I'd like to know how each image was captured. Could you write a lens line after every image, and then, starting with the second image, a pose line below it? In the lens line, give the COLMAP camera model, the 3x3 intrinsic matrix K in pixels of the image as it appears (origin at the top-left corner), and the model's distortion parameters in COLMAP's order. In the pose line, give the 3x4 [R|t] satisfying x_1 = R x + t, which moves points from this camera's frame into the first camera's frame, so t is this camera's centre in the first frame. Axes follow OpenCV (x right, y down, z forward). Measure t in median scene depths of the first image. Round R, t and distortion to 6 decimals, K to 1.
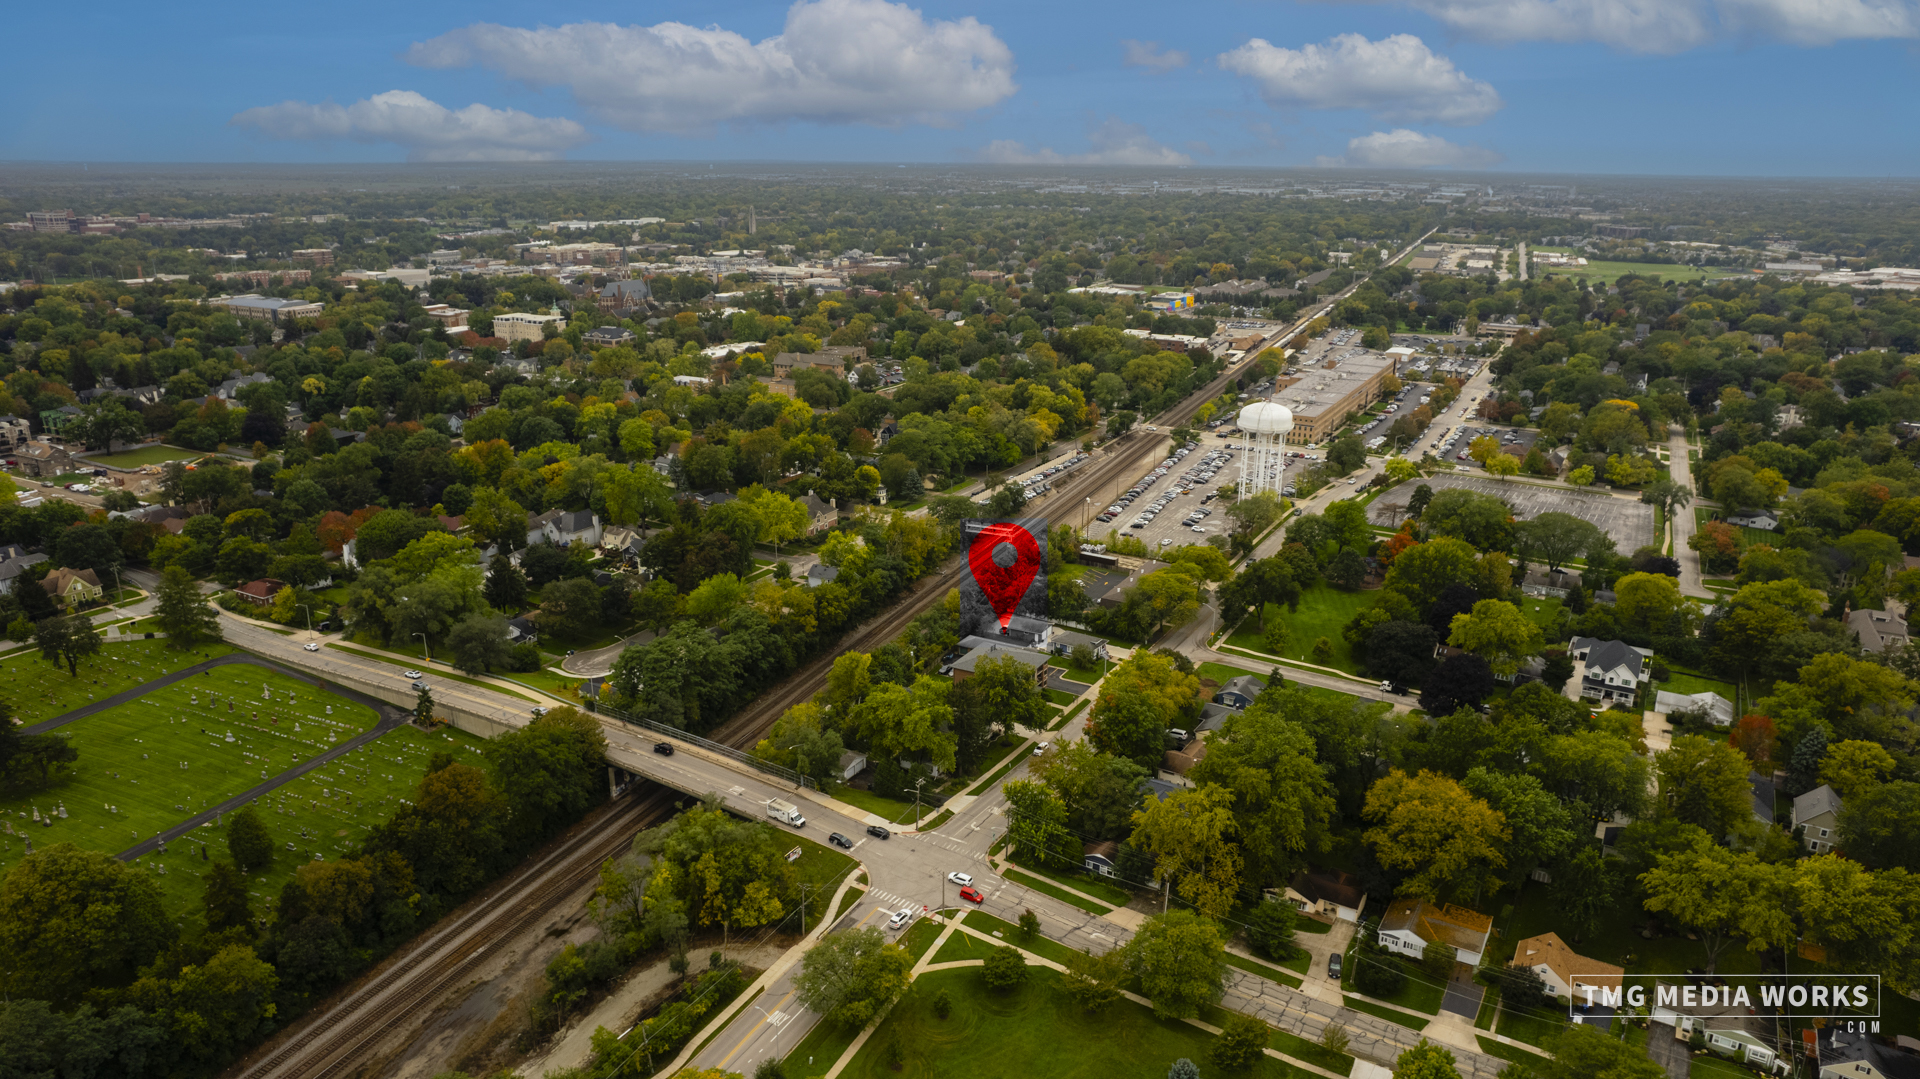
lens RADIAL K [[1238.1, 0, 966.6], [0, 1238.1, 541.4], [0, 0, 1]] dist [-0.023150, 0.010790]
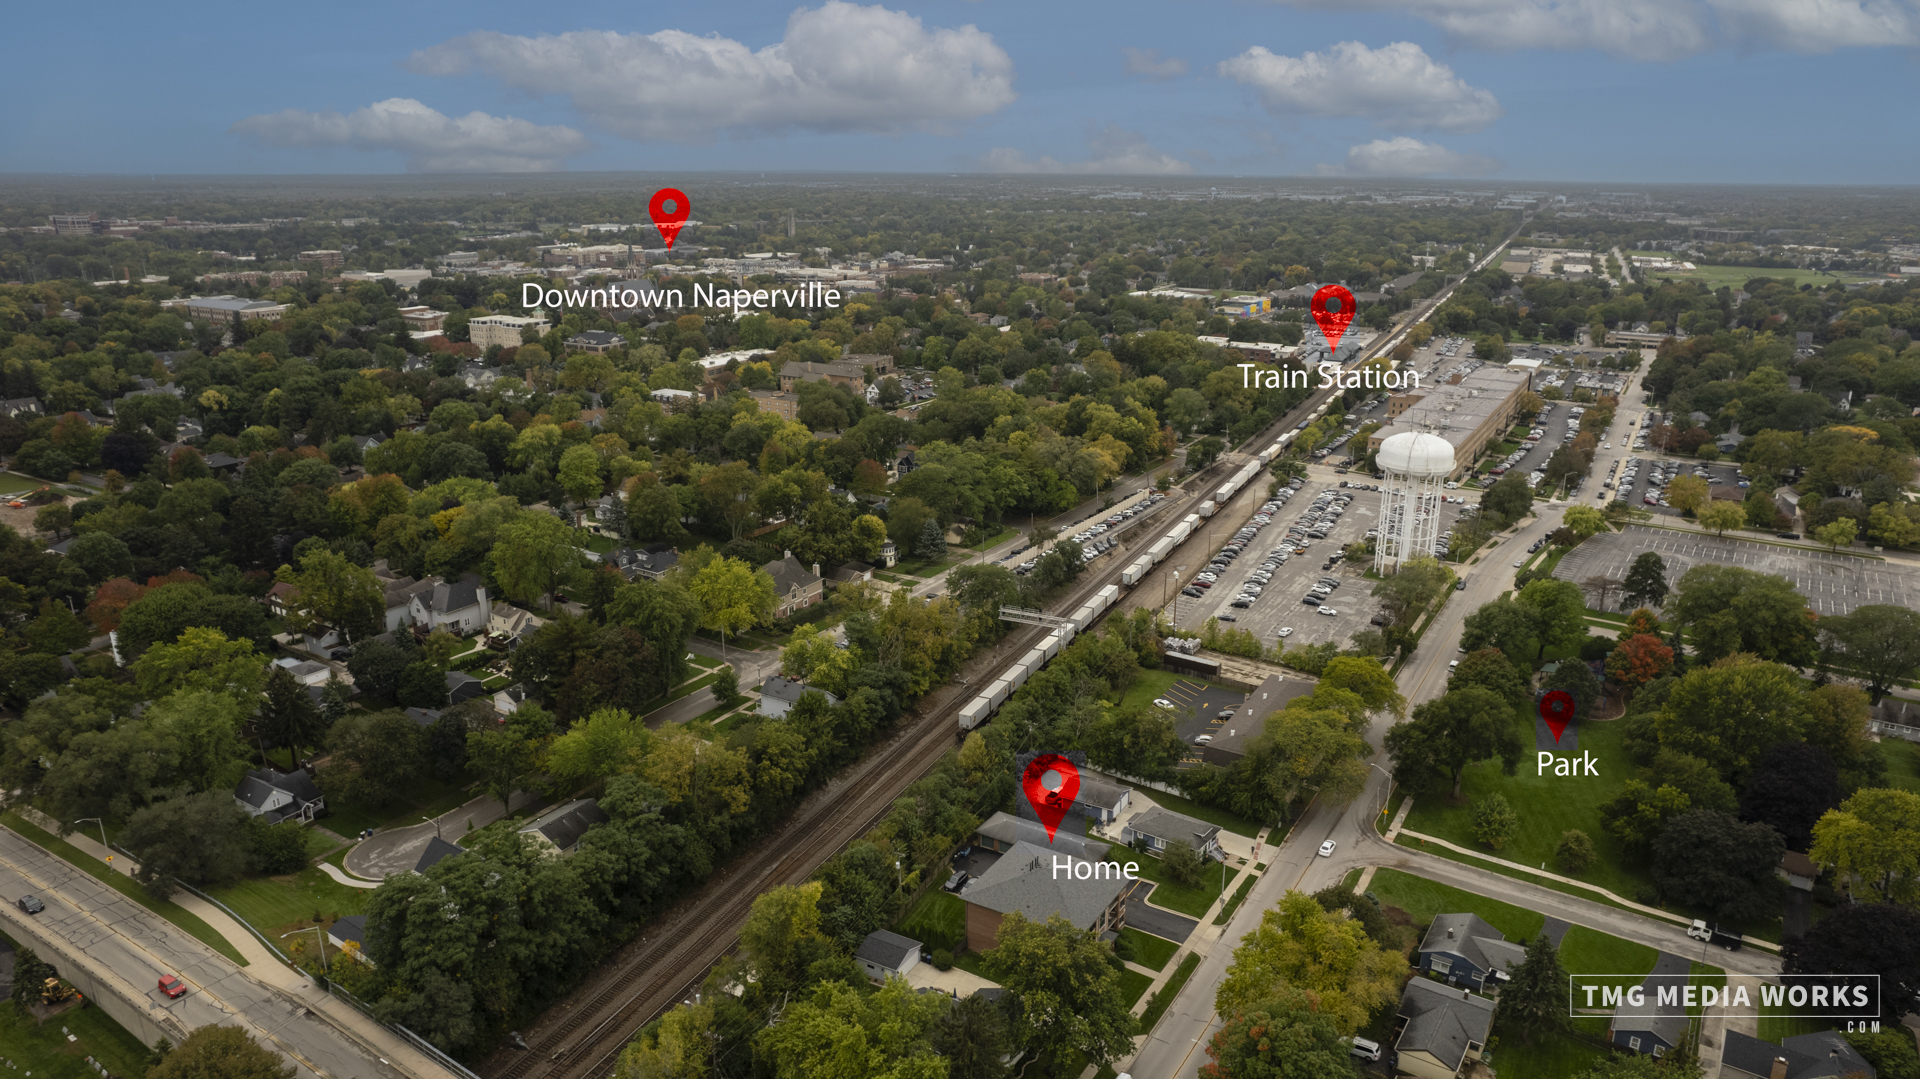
lens RADIAL K [[1238.1, 0, 953.1], [0, 1238.1, 540.9], [0, 0, 1]] dist [-0.023150, 0.010790]
pose [[0.998673, 0.011097, -0.050297, 0.005421], [-0.011516, 0.999901, -0.008040, -0.031012], [0.050202, 0.008609, 0.998702, 0.204298]]
